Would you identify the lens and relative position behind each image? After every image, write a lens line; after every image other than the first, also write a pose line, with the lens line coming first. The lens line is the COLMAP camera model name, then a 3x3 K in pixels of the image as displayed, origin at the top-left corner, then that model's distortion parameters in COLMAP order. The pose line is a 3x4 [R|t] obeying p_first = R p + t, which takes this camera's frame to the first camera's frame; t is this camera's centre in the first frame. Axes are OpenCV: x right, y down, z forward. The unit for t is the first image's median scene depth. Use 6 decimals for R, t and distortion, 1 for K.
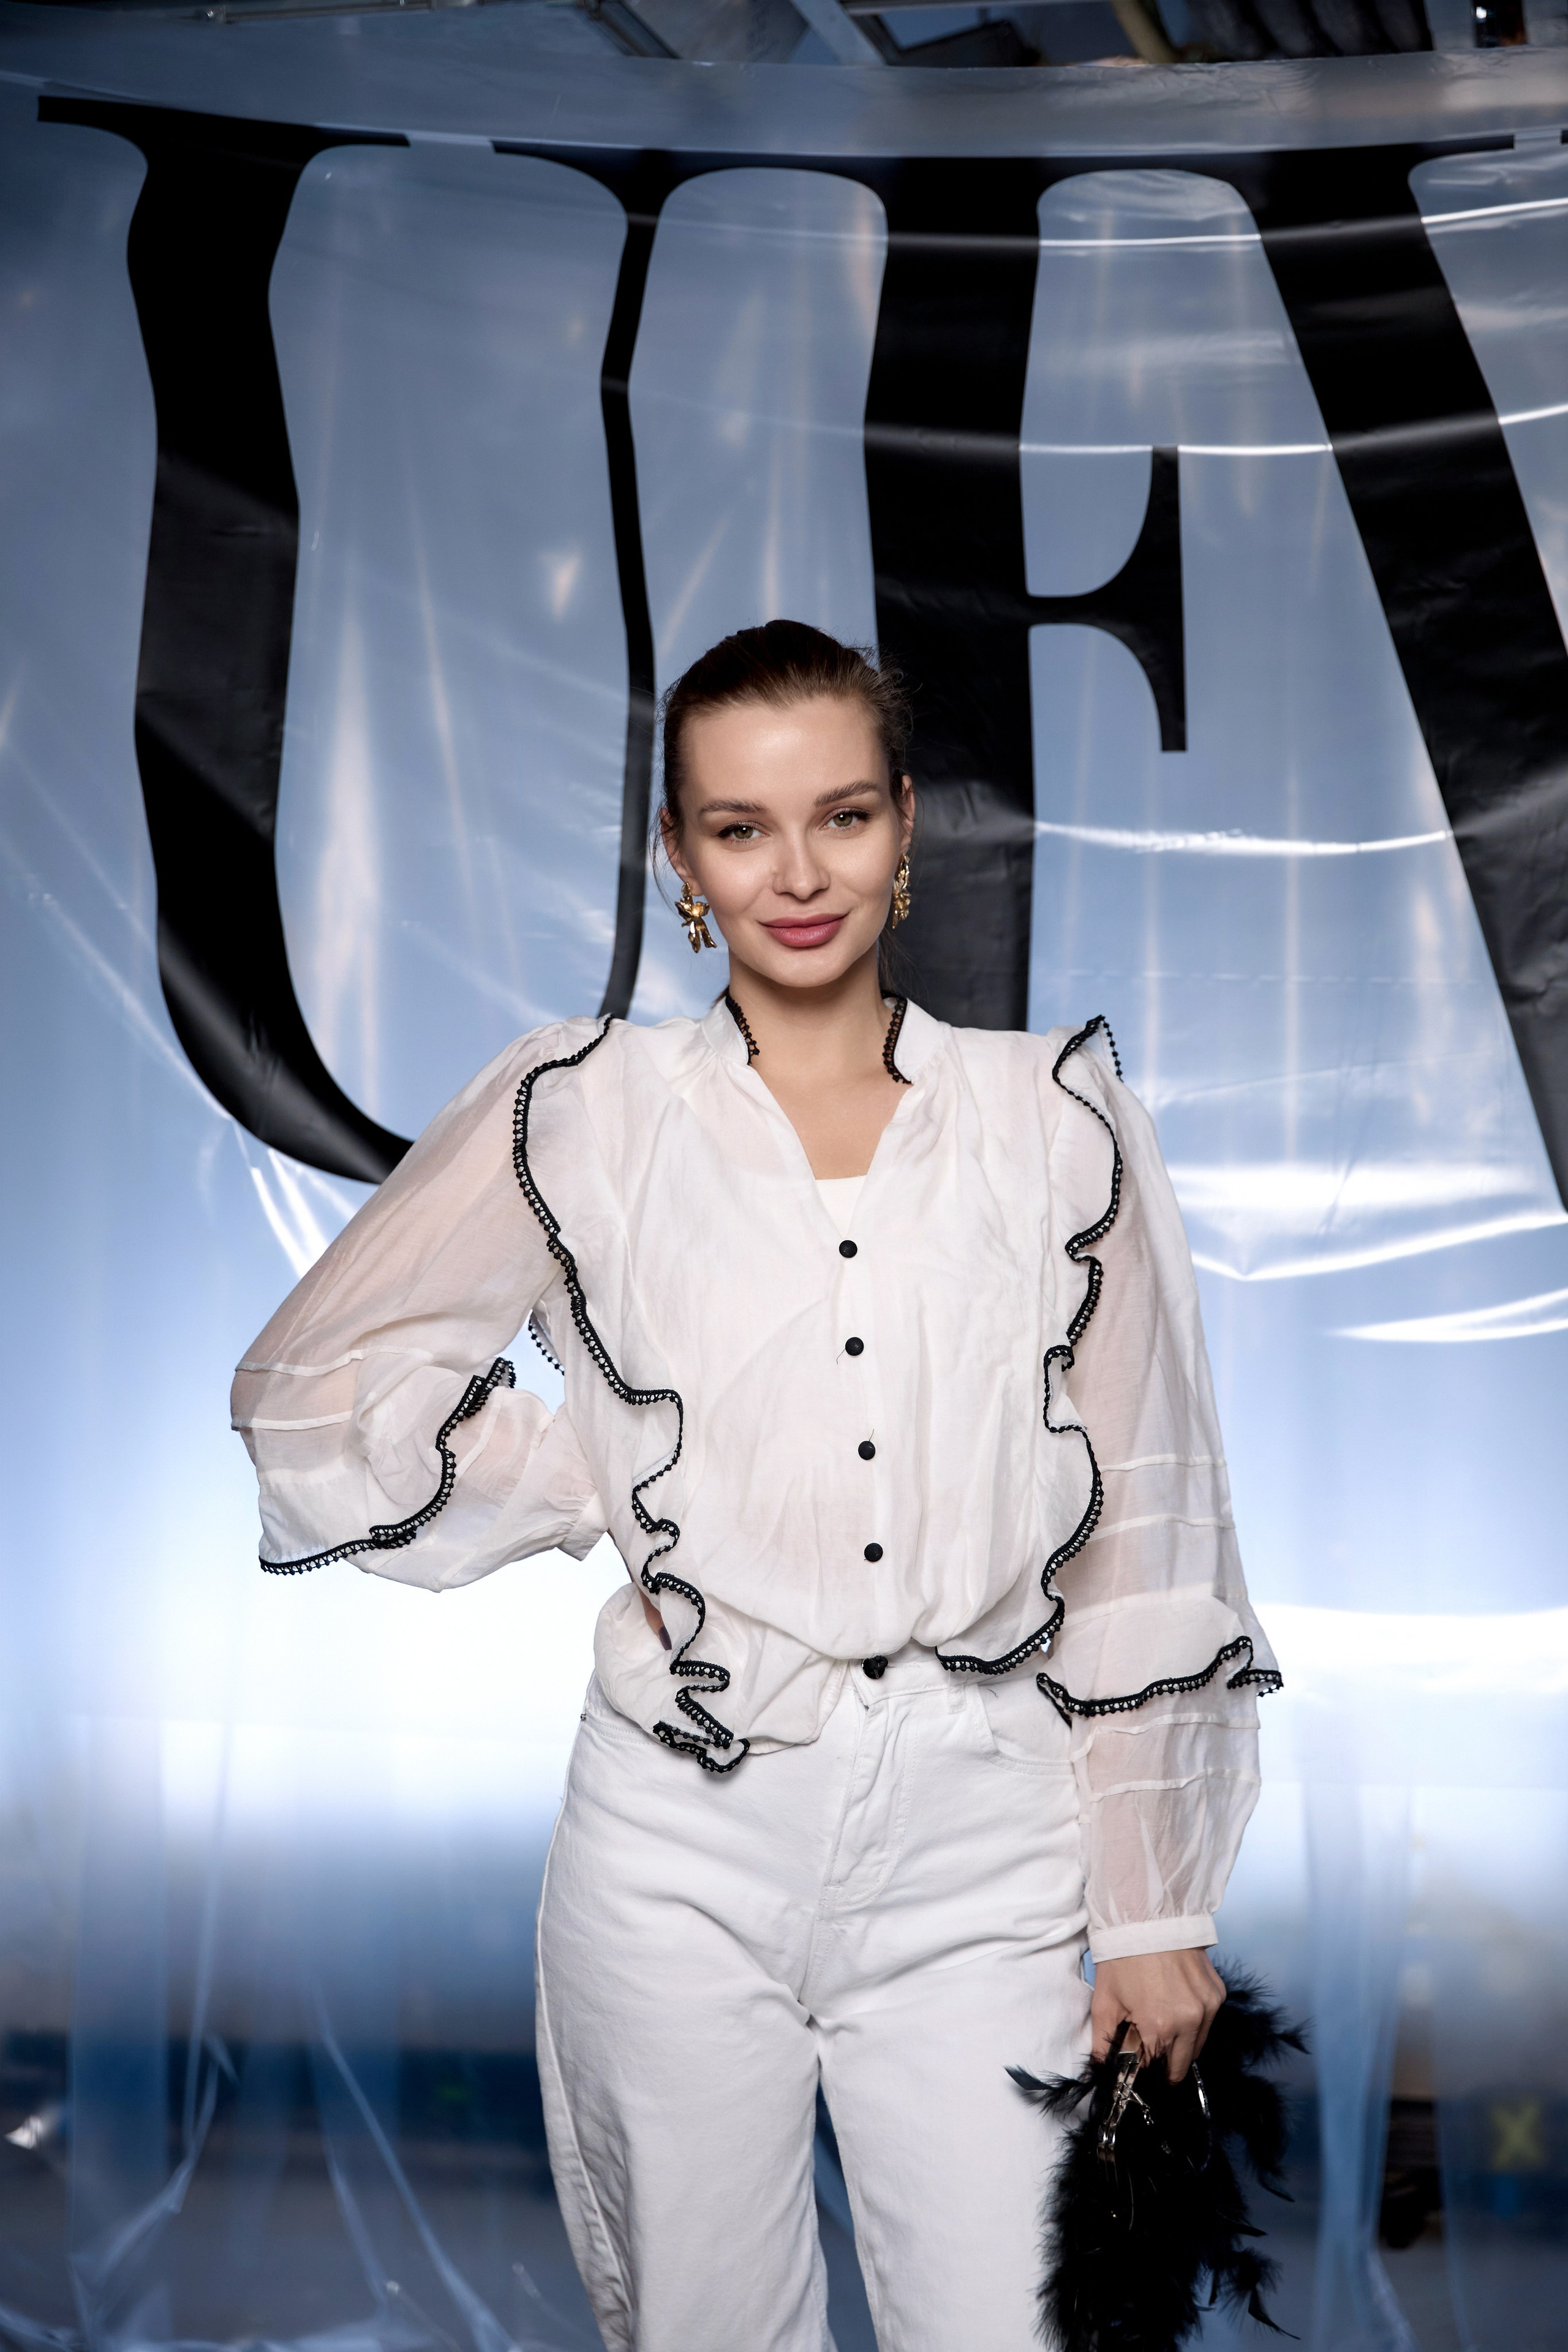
lens RADIAL K [[3916.4, 0, 776.1], [0, 3916.4, 1182.8], [0, 0, 1]] dist [-0.000257, 0.000000]
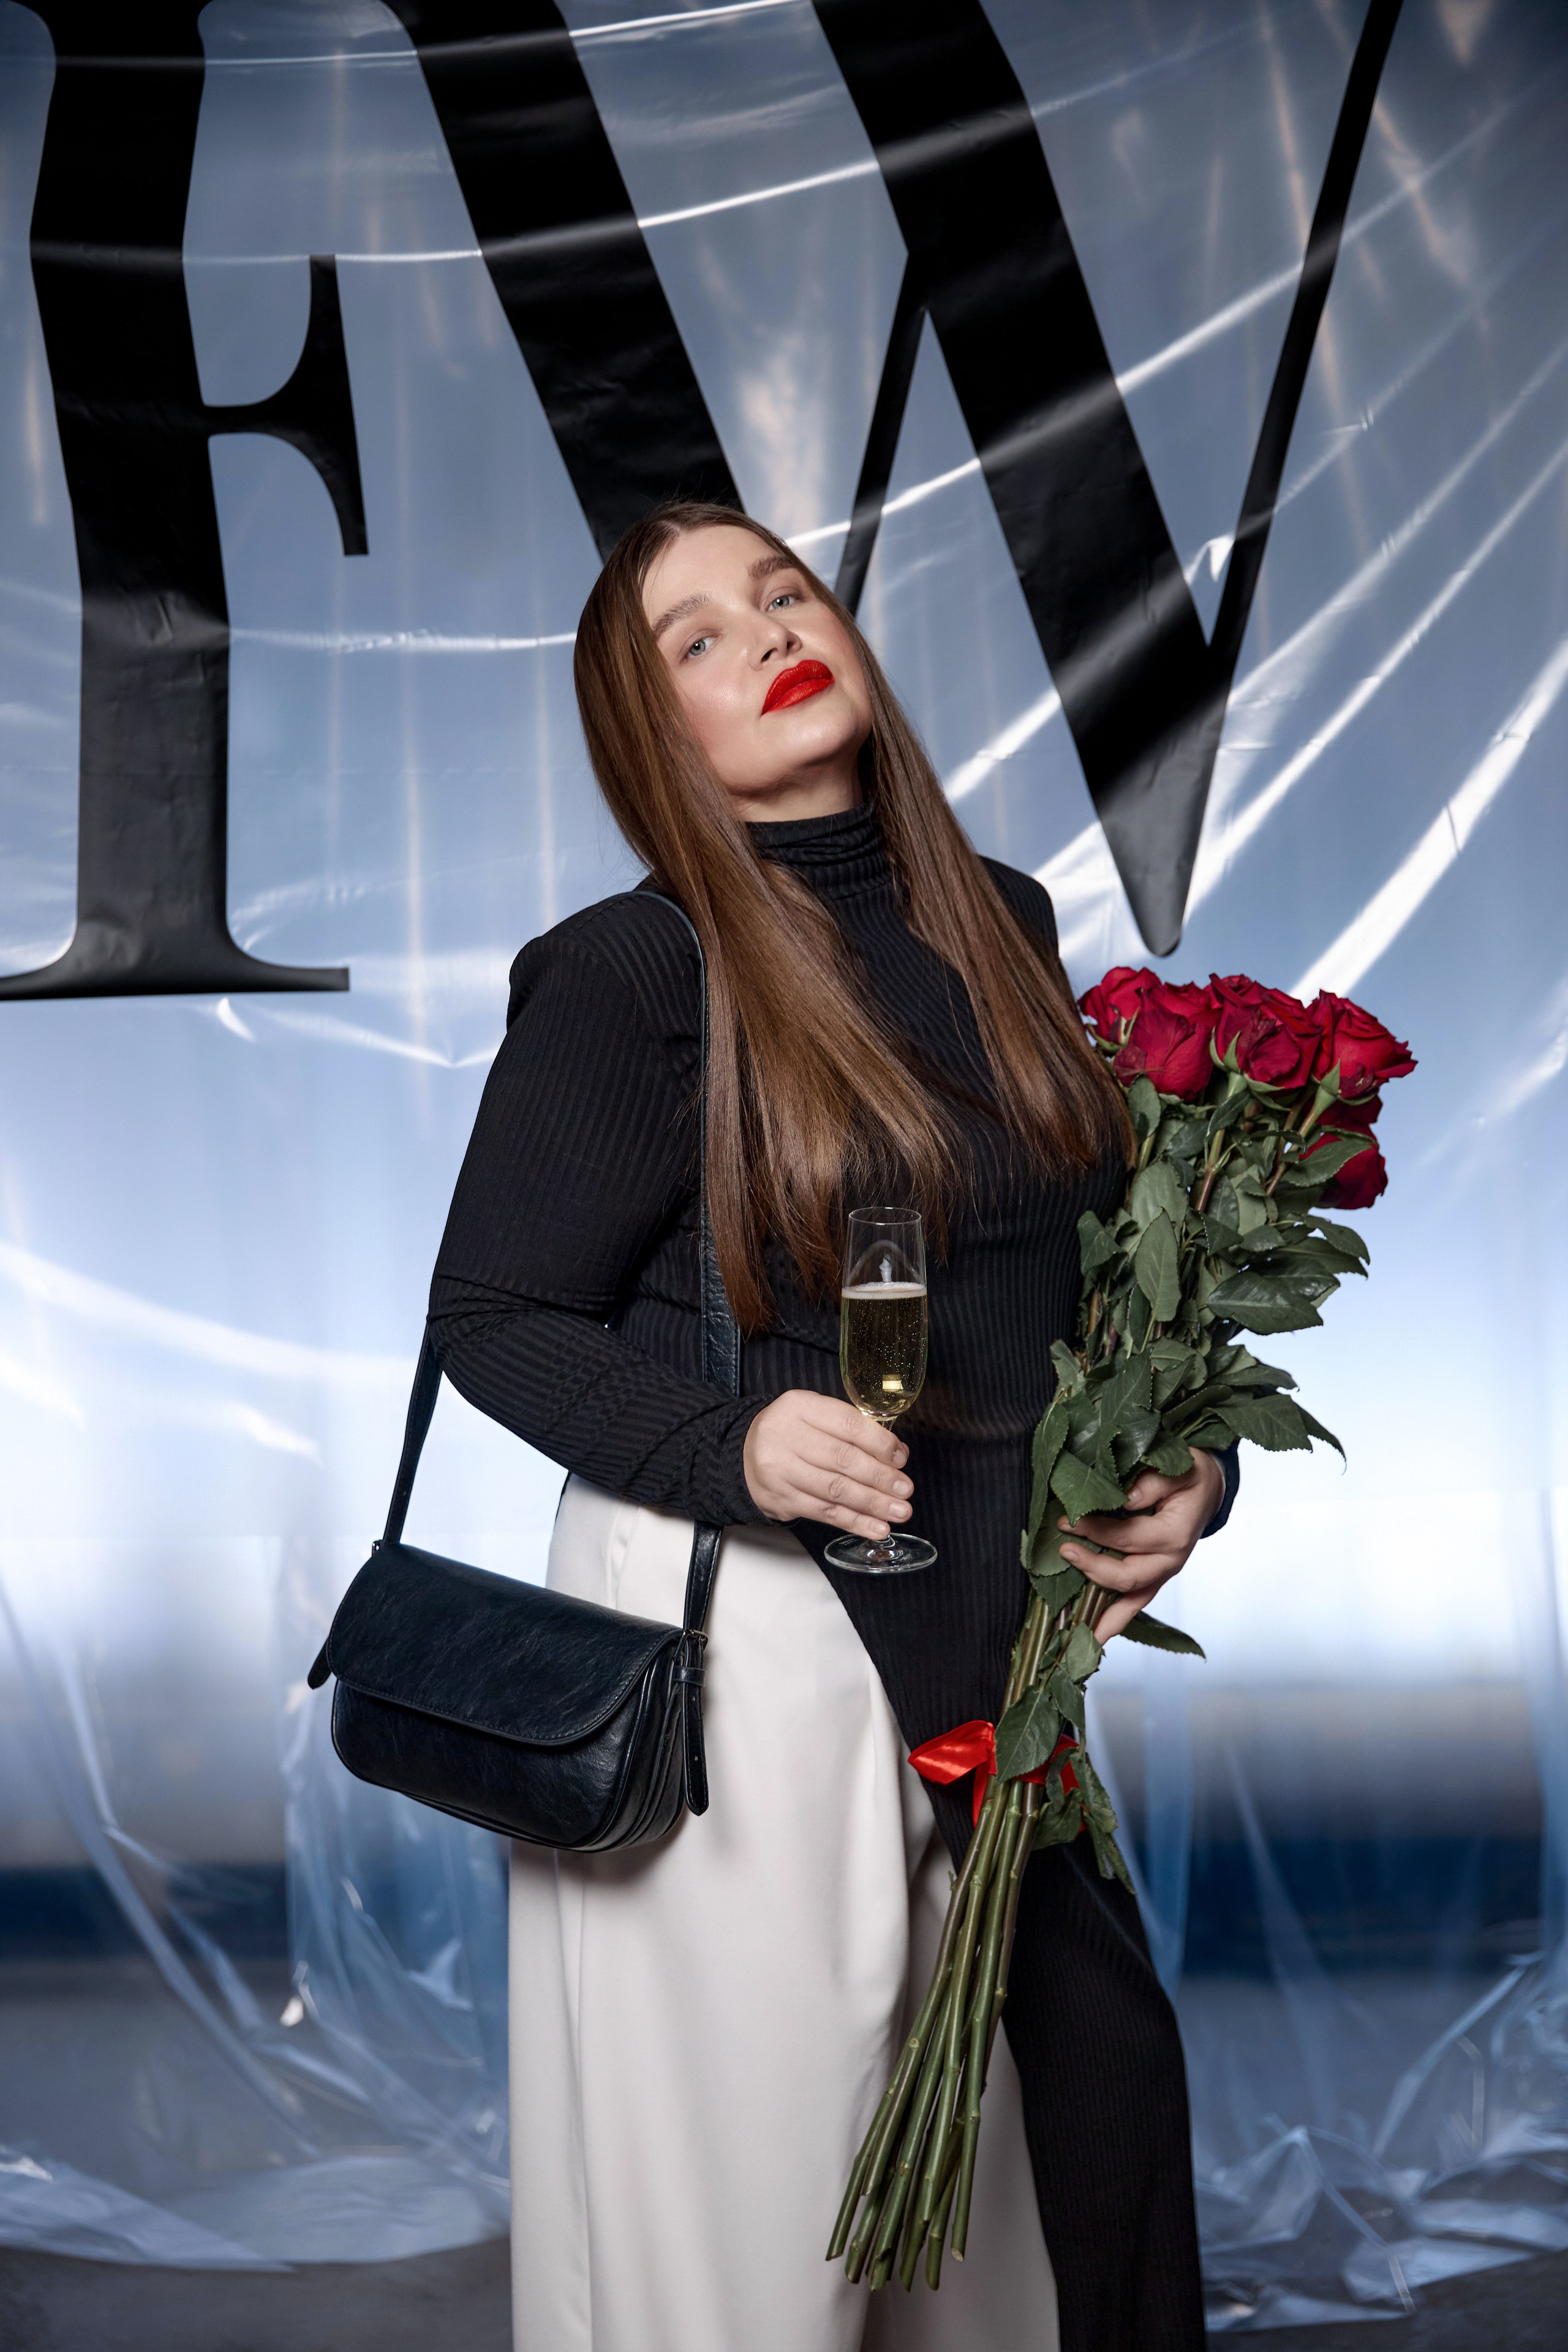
lens RADIAL K [[3703.1, 0, 804.6], [0, 3703.1, 1209.2], [0, 0, 1]] dist [0.005008, 0.000000]
pose [[0.991947, -0.046253, 0.117907, 0.095622], [0.042183, 0.998432, 0.036788, 0.031628], [-0.119424, -0.031519, 0.992343, 0.007282]]
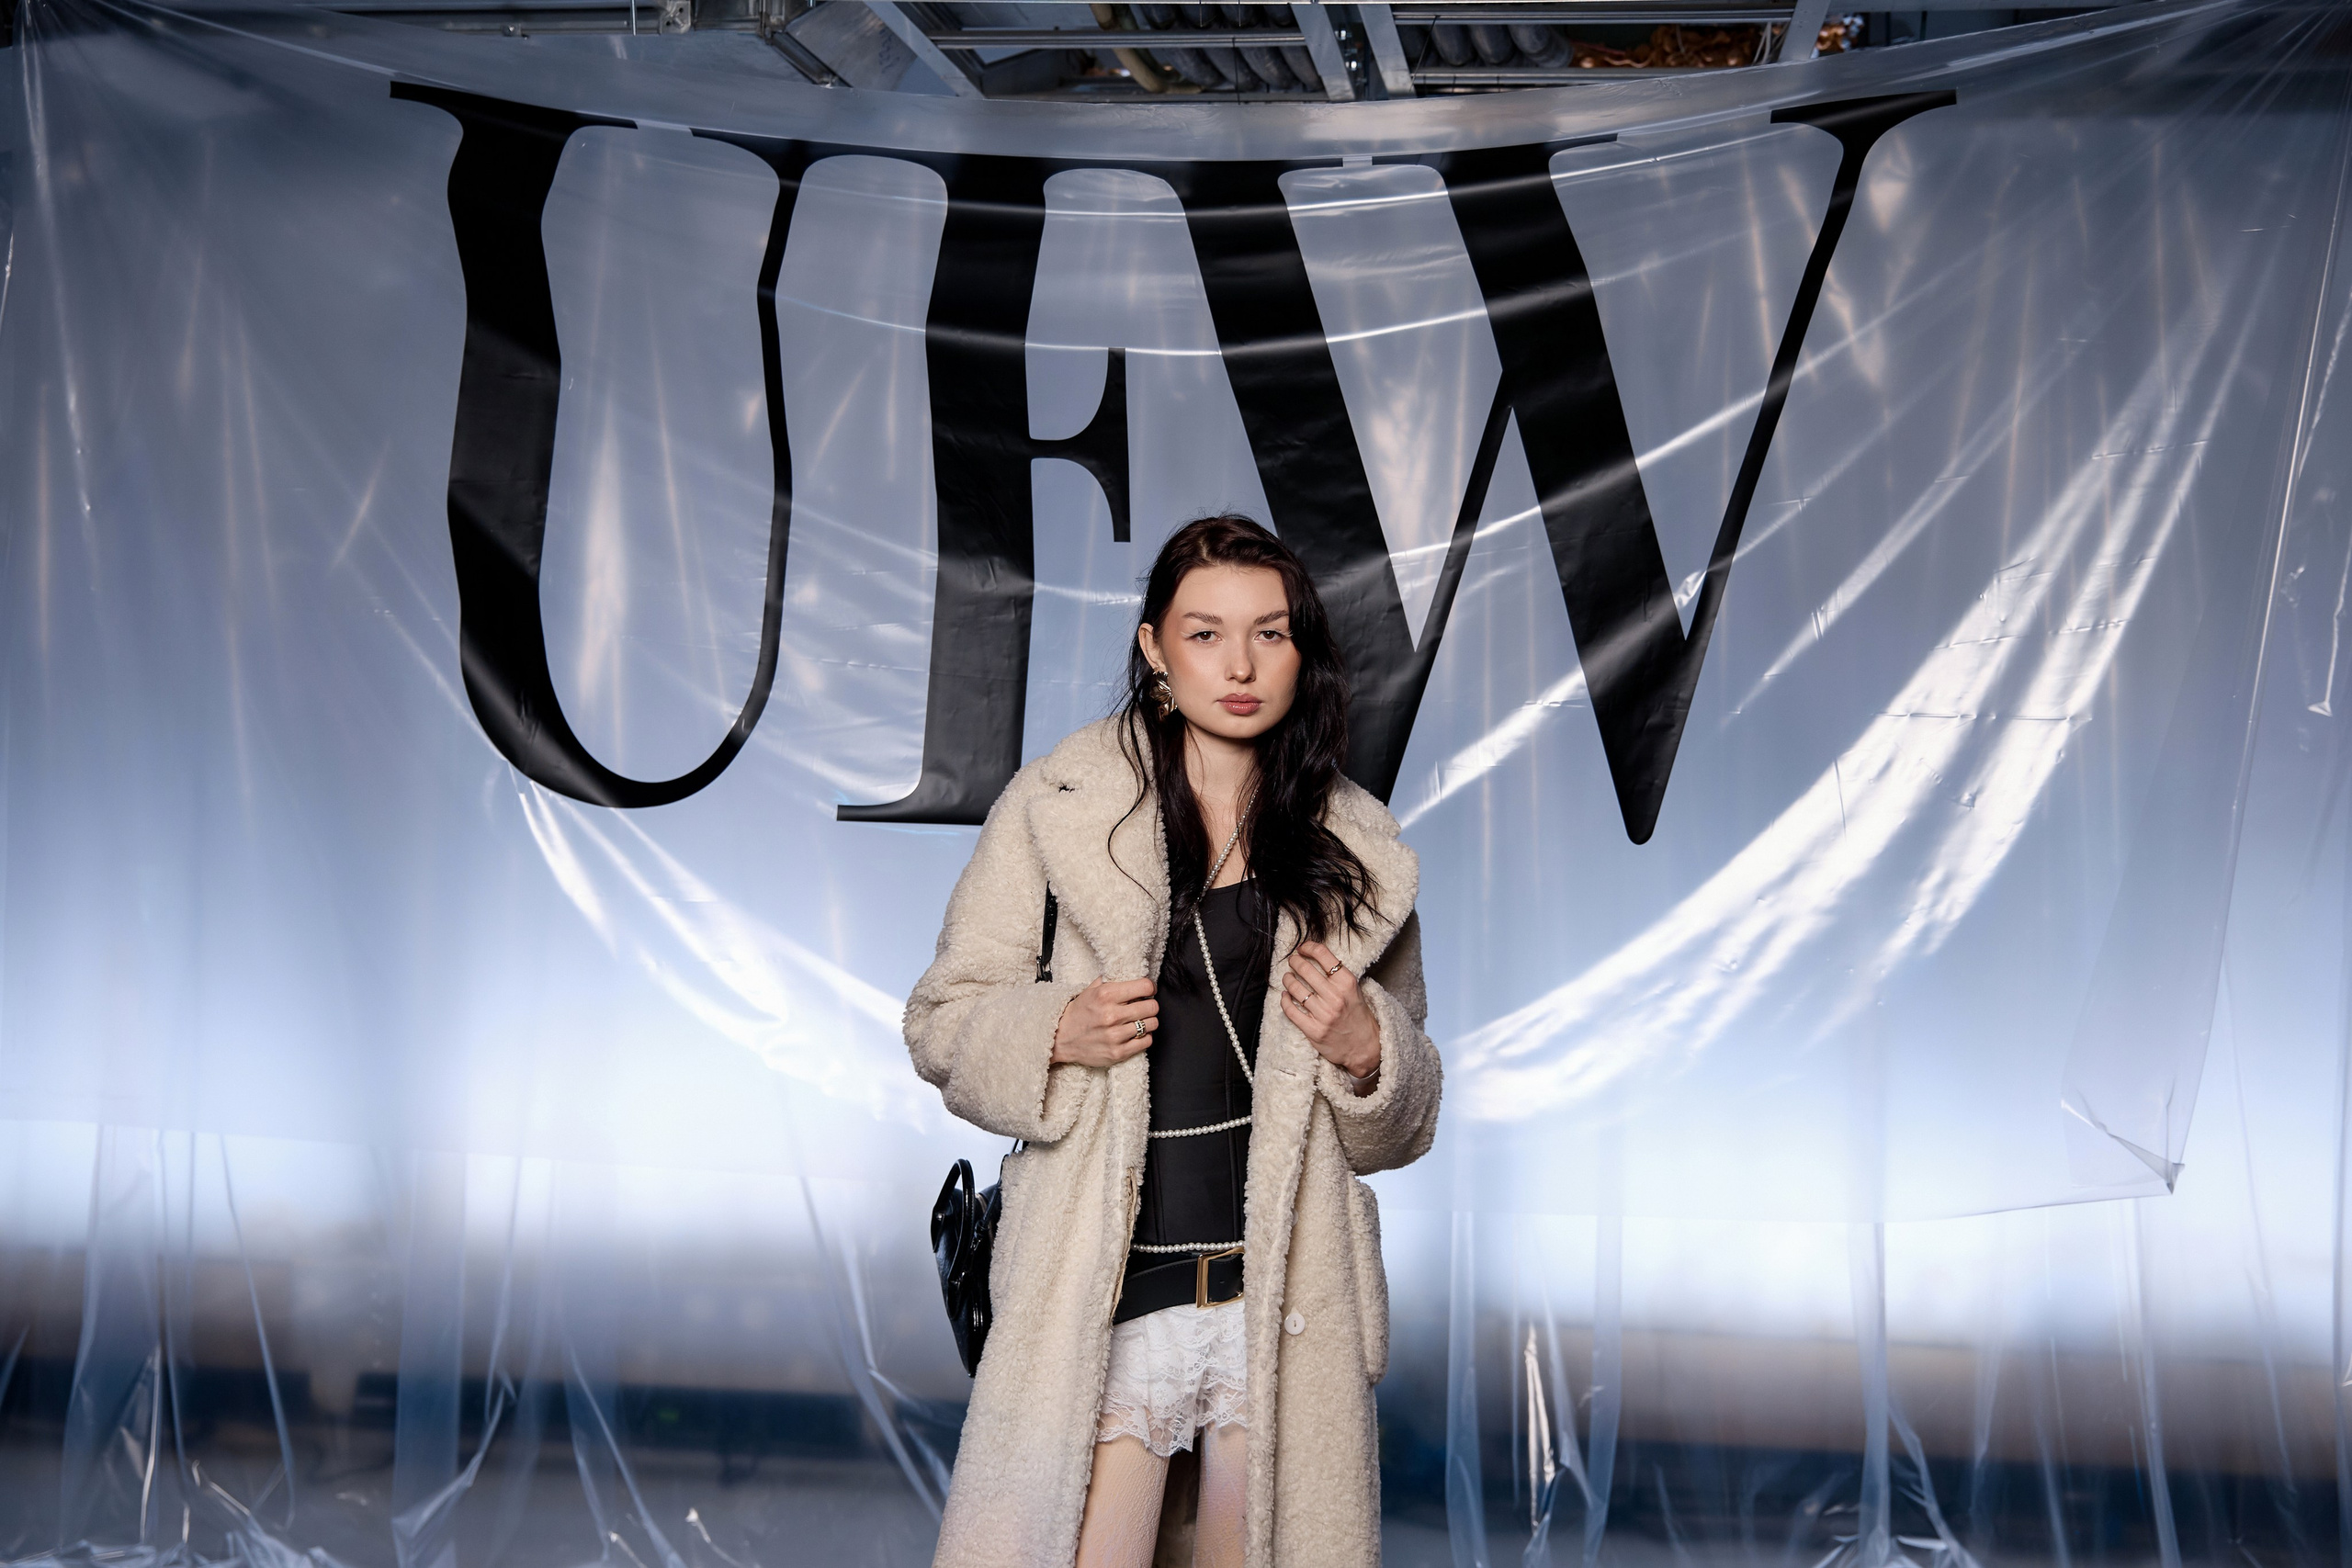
lens RADIAL K [[2822.5, 0, 1206.8], [0, 2822.5, 839.6], [0, 0, 1]] dist [0.043265, 0.000000]
pose [[0.996906, 0.024510, 0.074678, 0.053851], [-0.025276, 0.999637, 0.009333, -0.002555], [-0.074423, -0.011191, 0.997164, -0.129593]]
